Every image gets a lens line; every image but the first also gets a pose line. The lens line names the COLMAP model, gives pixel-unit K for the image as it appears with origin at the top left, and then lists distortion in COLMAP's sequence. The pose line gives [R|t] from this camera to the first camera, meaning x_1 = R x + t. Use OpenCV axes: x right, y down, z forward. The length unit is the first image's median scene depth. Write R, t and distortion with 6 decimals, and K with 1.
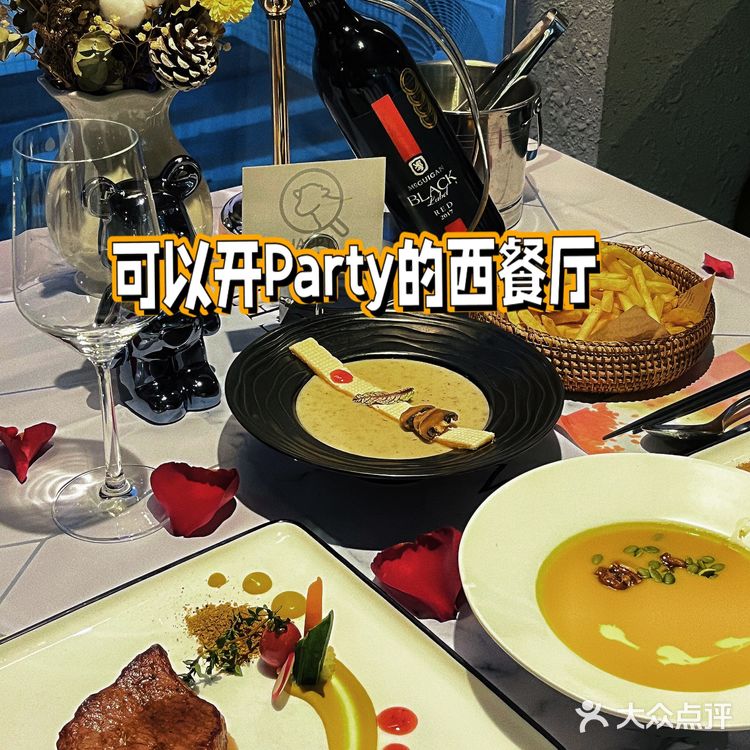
lens RADIAL K [[1331.1, 0, 375.0], [0, 1331.1, 375.0], [0, 0, 1]] dist [0.110401, -0.210547]
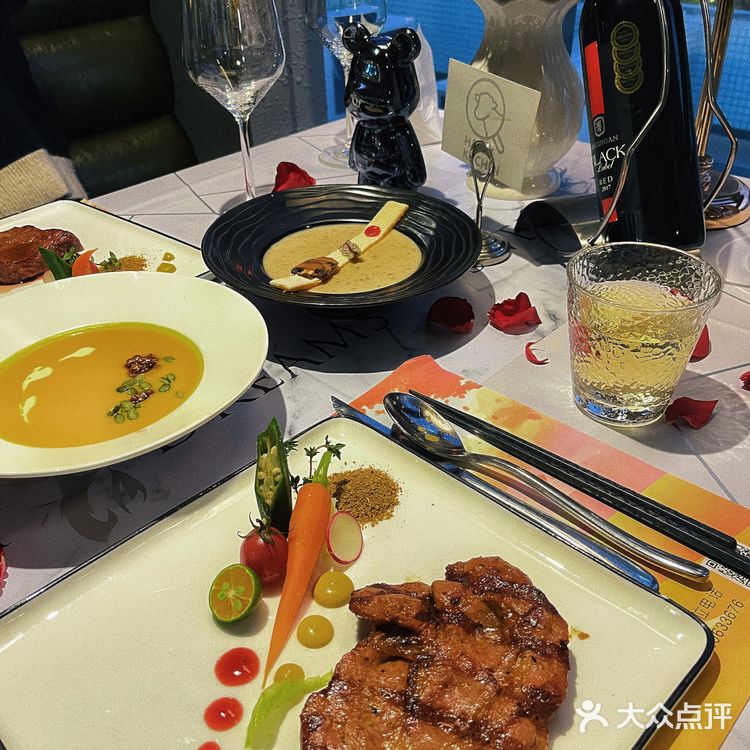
lens RADIAL K [[805.2, 0, 375.0], [0, 805.2, 375.0], [0, 0, 1]] dist [0.068411, -0.027821]
pose [[0.215759, 0.535590, -0.816451, 0.713453], [-0.470203, 0.789804, 0.393851, -0.204996], [0.855778, 0.298921, 0.422243, 0.785508]]
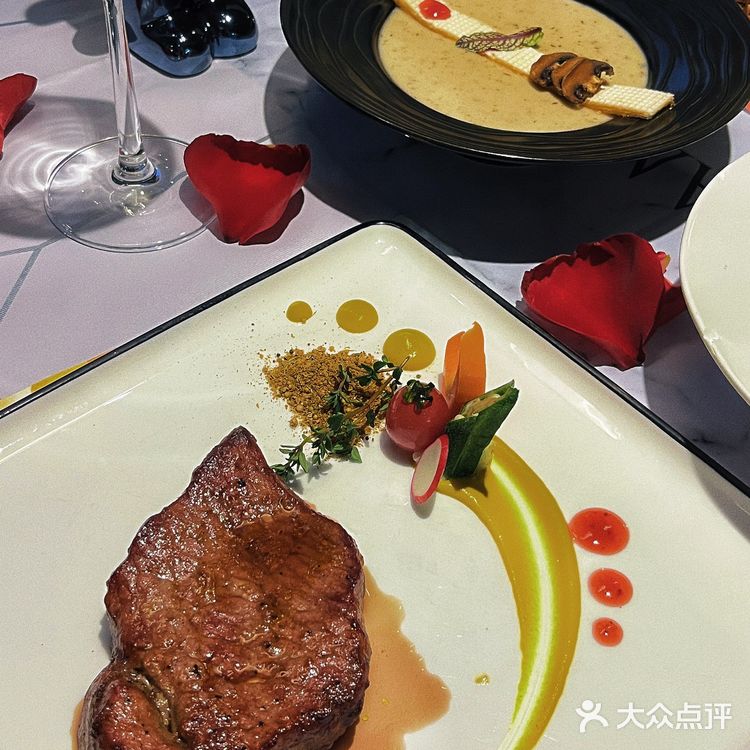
lens RADIAL K [[1126.6, 0, 375.0], [0, 1126.6, 375.0], [0, 0, 1]] dist [0.234393, -0.941849]
pose [[0.997307, -0.011422, 0.072444, -0.112628], [-0.010072, 0.957107, 0.289559, 0.012397], [-0.072644, -0.289509, 0.954415, 0.389127]]
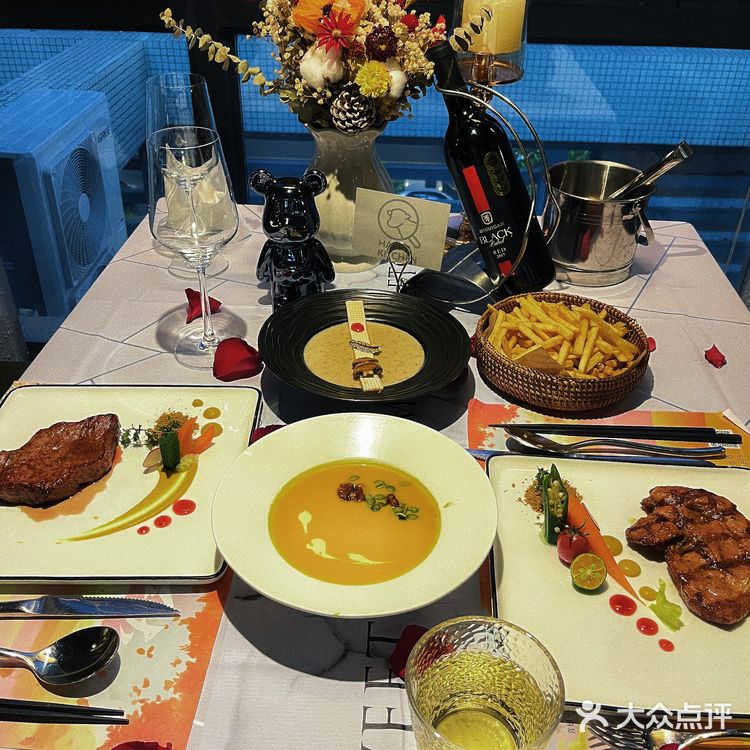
lens RADIAL K [[805.2, 0, 375.0], [0, 805.2, 375.0], [0, 0, 1]] dist [0.068411, -0.027821]
pose [[0.791377, 0.351486, -0.500181, 0.540927], [-0.317524, 0.935495, 0.155009, -0.110987], [0.522400, 0.036149, 0.851934, 0.197708]]
